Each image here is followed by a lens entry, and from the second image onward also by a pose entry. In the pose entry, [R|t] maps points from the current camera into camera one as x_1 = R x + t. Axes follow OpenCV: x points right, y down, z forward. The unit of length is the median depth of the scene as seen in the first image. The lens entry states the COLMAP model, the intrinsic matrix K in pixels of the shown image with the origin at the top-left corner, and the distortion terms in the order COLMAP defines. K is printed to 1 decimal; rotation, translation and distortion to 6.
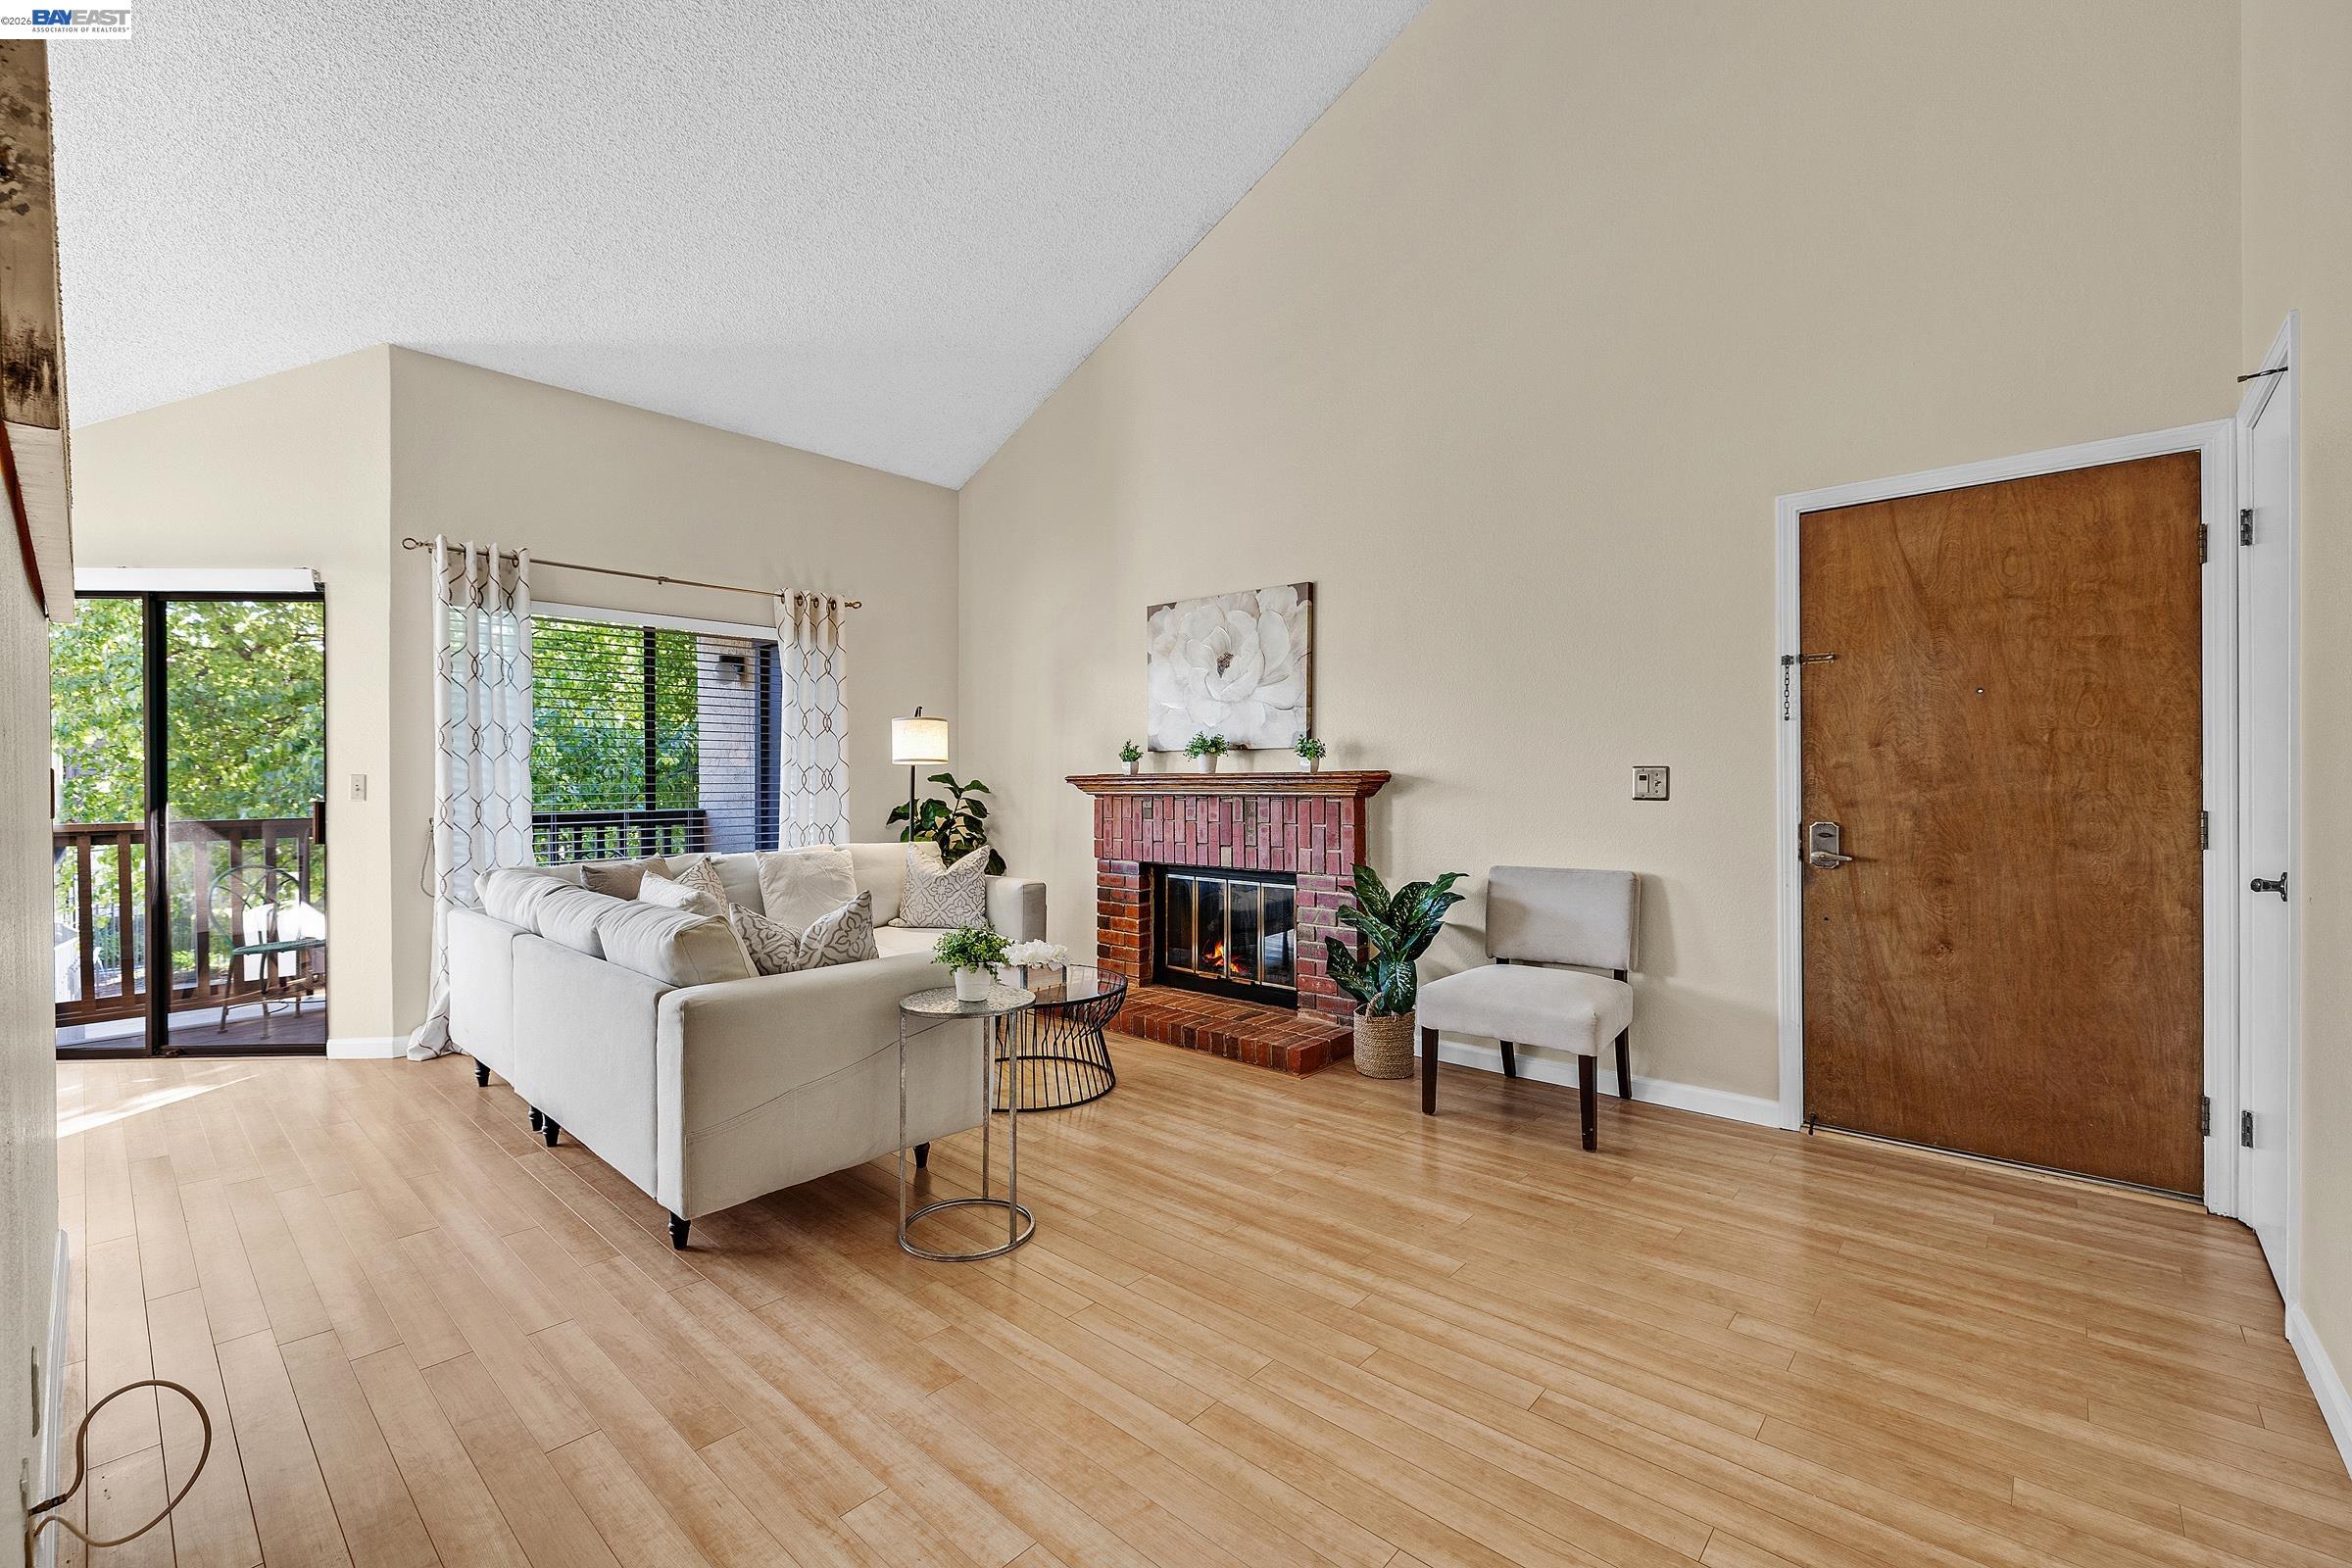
lens RADIAL K [[982.4, 0, 1173.6], [0, 982.4, 784.4], [0, 0, 1]] dist [0.000014, 0.000305]
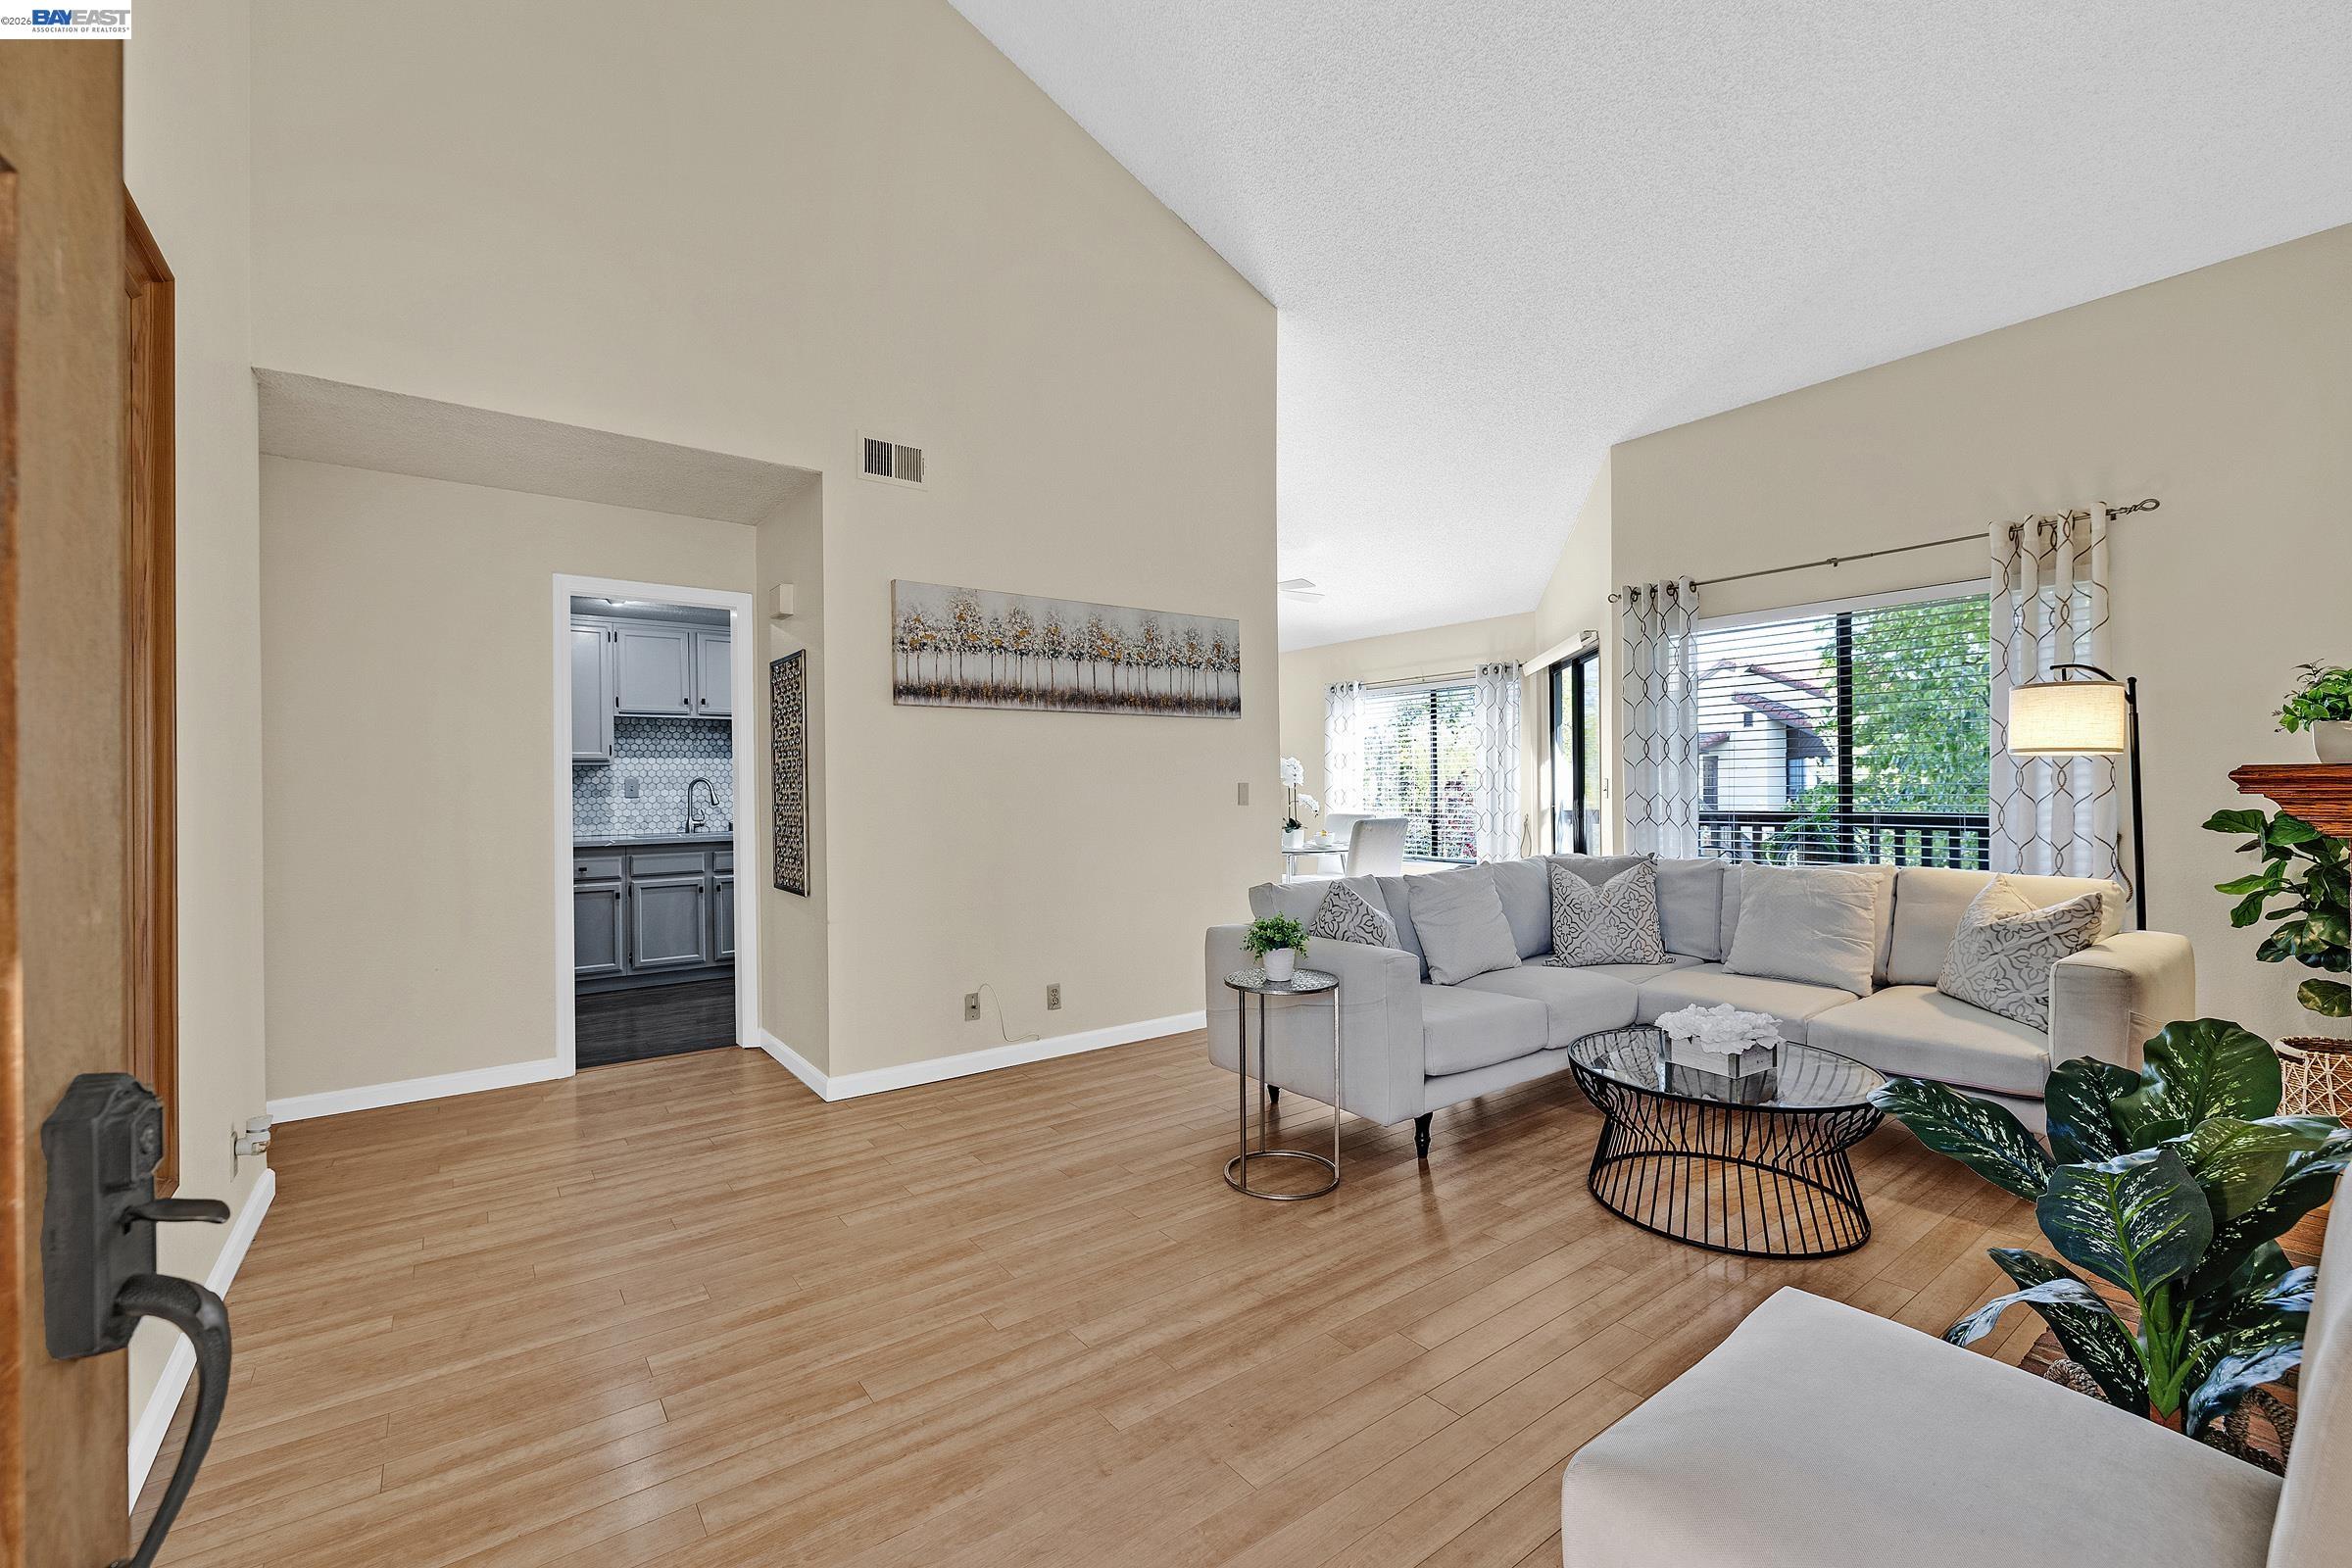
lens RADIAL K [[982.4, 0, 1165.2], [0, 982.4, 783.6], [0, 0, 1]] dist [0.000014, 0.000305]
pose [[-0.199790, 0.004246, -0.979829, 0.828432], [0.005657, 0.999979, 0.003180, -0.014931], [0.979822, -0.004908, -0.199810, 0.950432]]
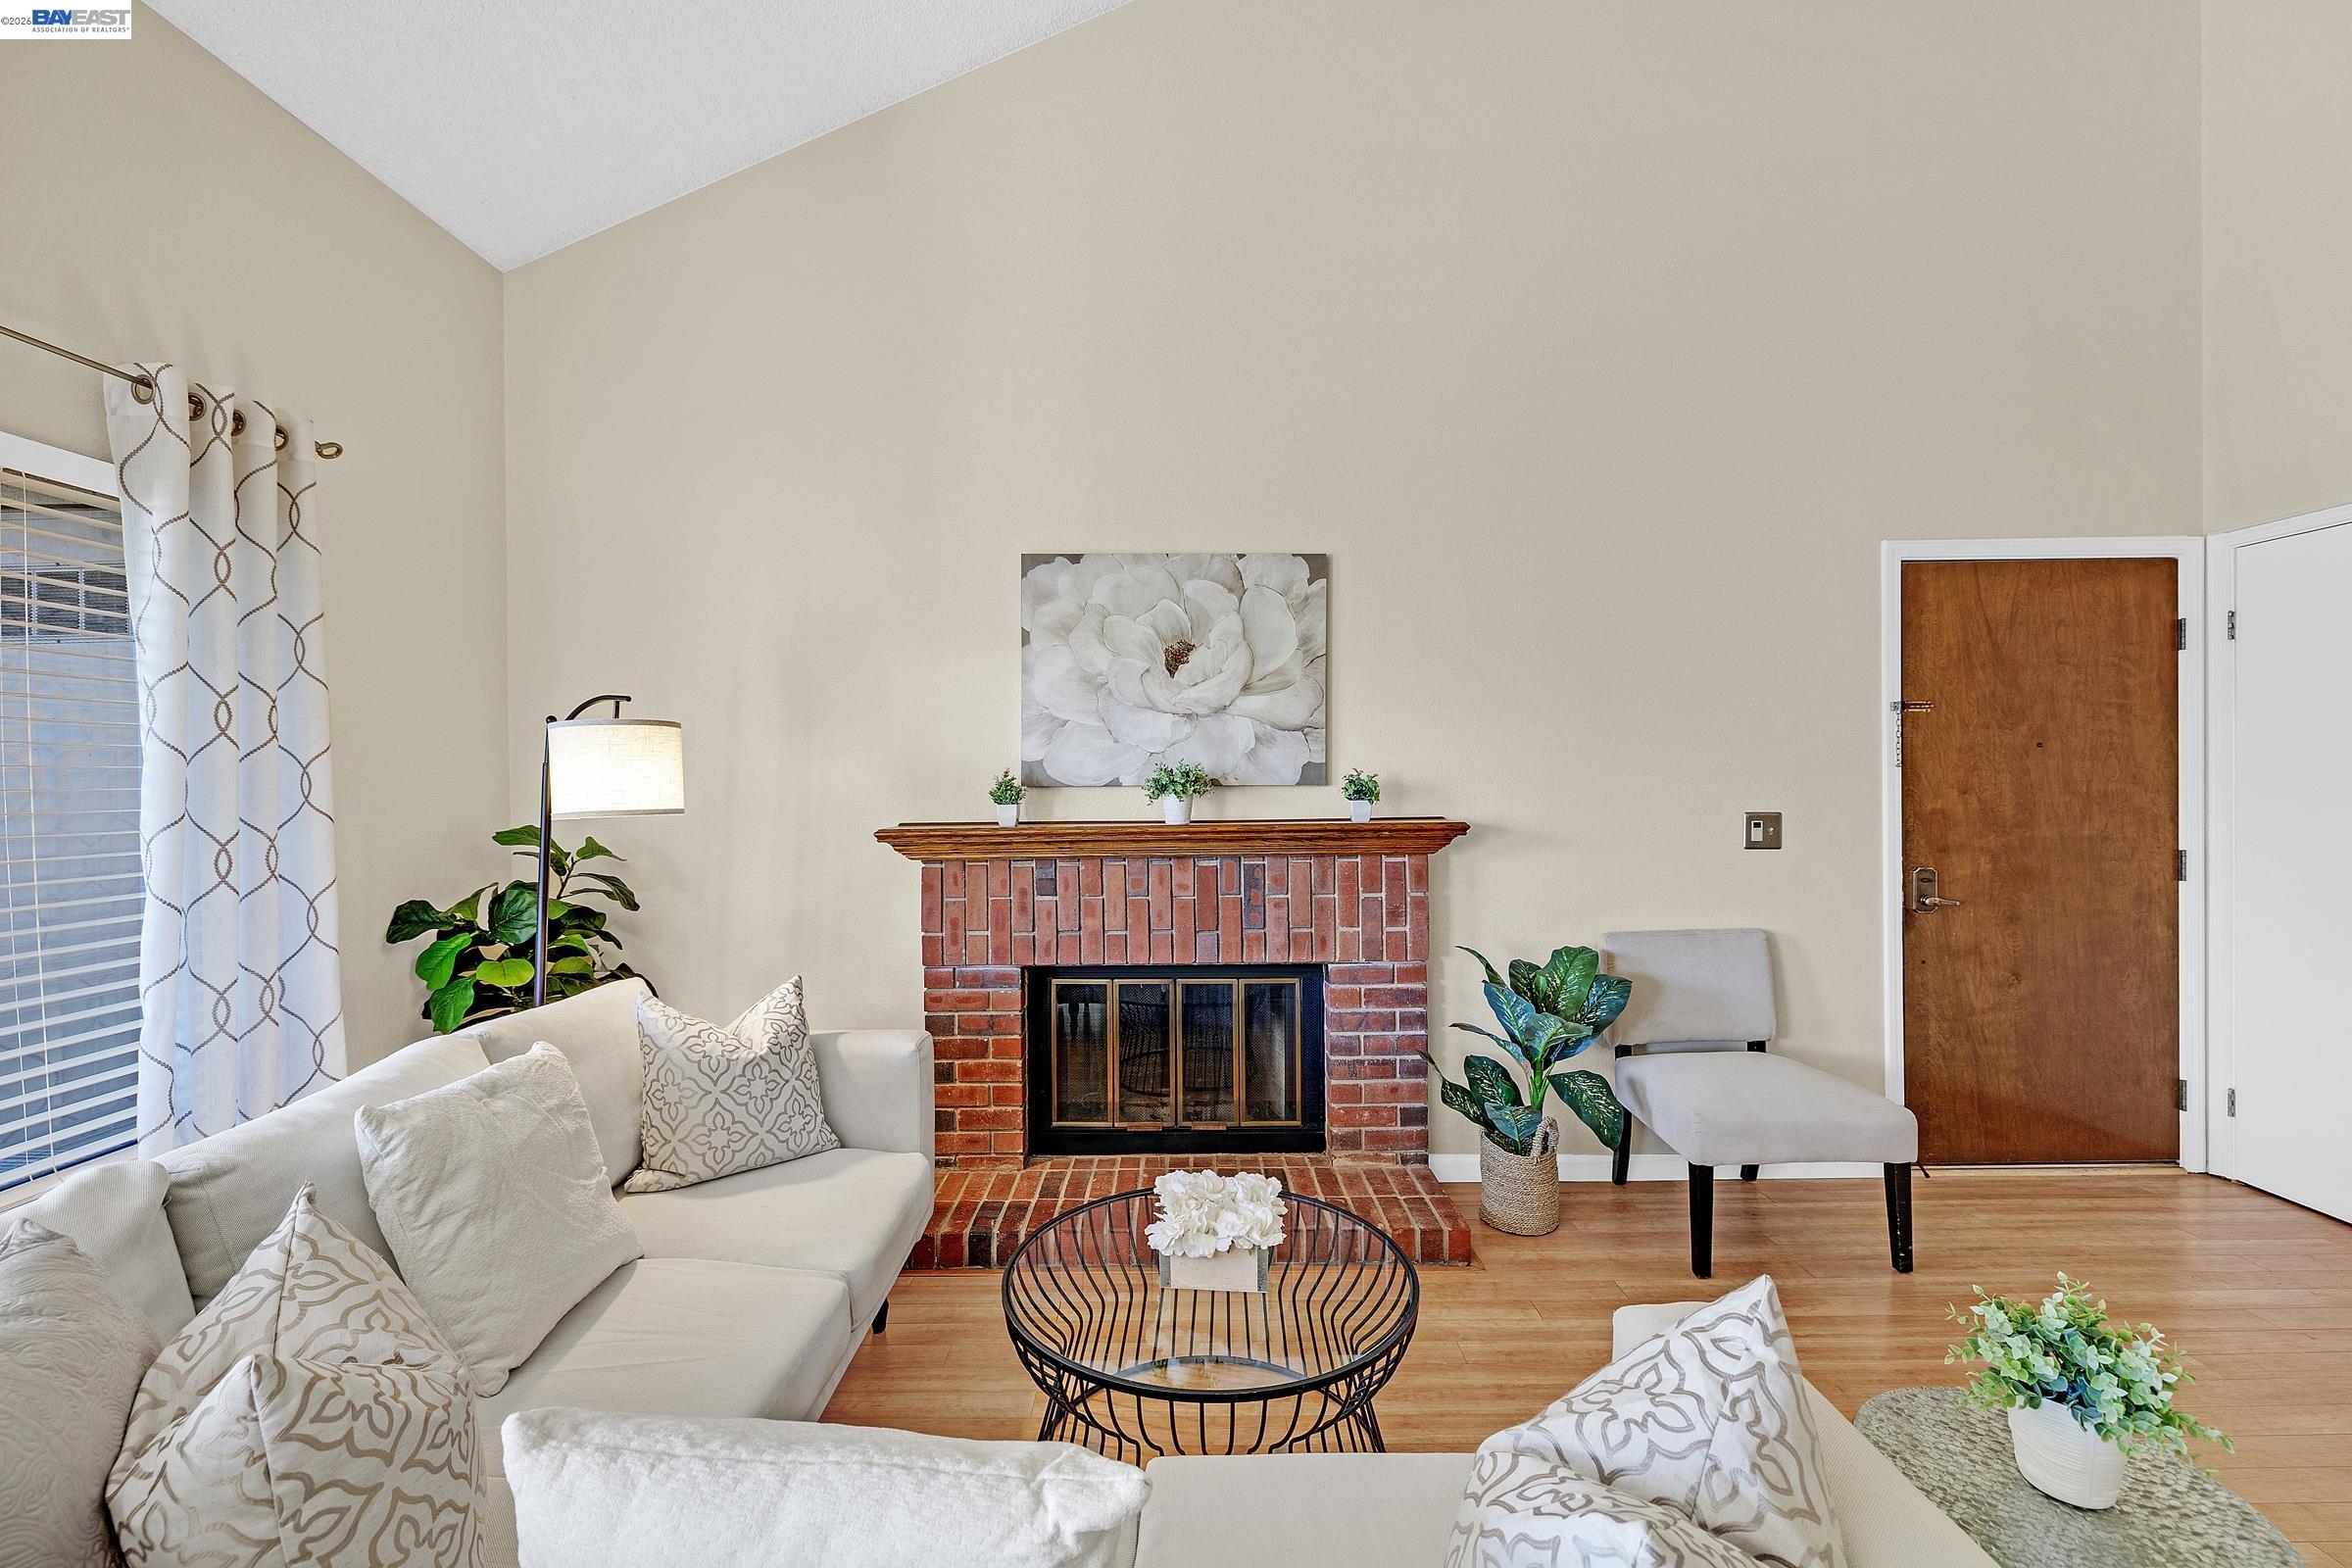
lens RADIAL K [[982.4, 0, 1173.0], [0, 982.4, 784.3], [0, 0, 1]] dist [0.000014, 0.000305]
pose [[0.746139, -0.008352, 0.665738, -0.611998], [0.008888, 0.999957, 0.002584, -0.059127], [-0.665731, 0.003989, 0.746181, 0.777448]]
